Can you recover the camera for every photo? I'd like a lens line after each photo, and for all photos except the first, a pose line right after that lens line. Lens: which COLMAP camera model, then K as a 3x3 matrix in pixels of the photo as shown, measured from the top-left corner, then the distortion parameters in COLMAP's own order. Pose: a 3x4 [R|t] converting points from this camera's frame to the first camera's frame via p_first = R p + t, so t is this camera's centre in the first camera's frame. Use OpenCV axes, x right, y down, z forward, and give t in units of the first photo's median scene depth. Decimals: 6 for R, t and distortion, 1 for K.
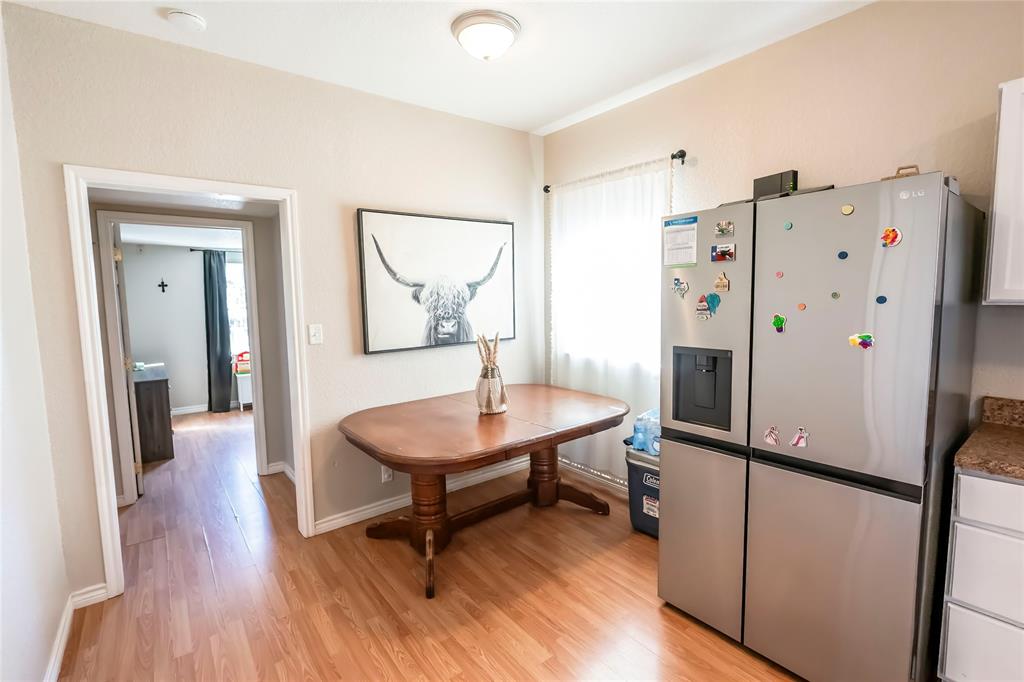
lens RADIAL K [[467.8, 0, 512.0], [0, 467.8, 341.0], [0, 0, 1]] dist [-0.007021, -0.000219]
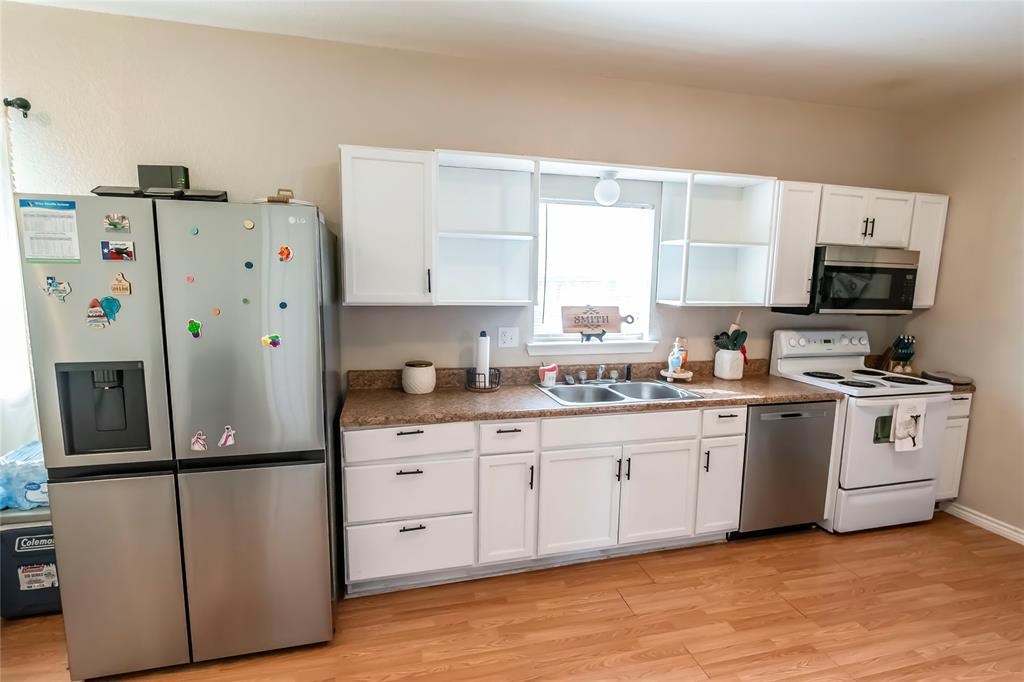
lens RADIAL K [[485.3, 0, 511.9], [0, 485.3, 342.8], [0, 0, 1]] dist [-0.006314, -0.000658]
pose [[0.404885, -0.091233, 0.909805, -0.063782], [0.064897, 0.995368, 0.070932, -0.025704], [-0.912062, 0.030324, 0.408930, -0.022898]]
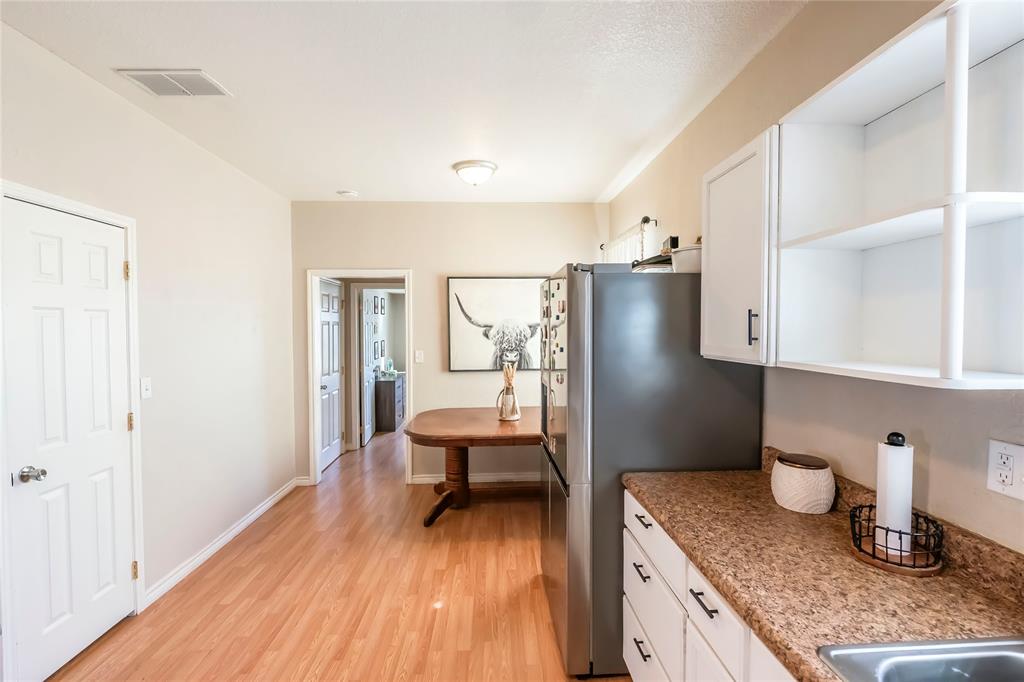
lens RADIAL K [[467.8, 0, 512.0], [0, 467.8, 341.0], [0, 0, 1]] dist [-0.007021, -0.000219]
pose [[0.817549, 0.032223, -0.574956, 0.884449], [-0.068397, 0.996799, -0.041390, -0.026571], [0.571782, 0.073164, 0.817137, -0.154862]]
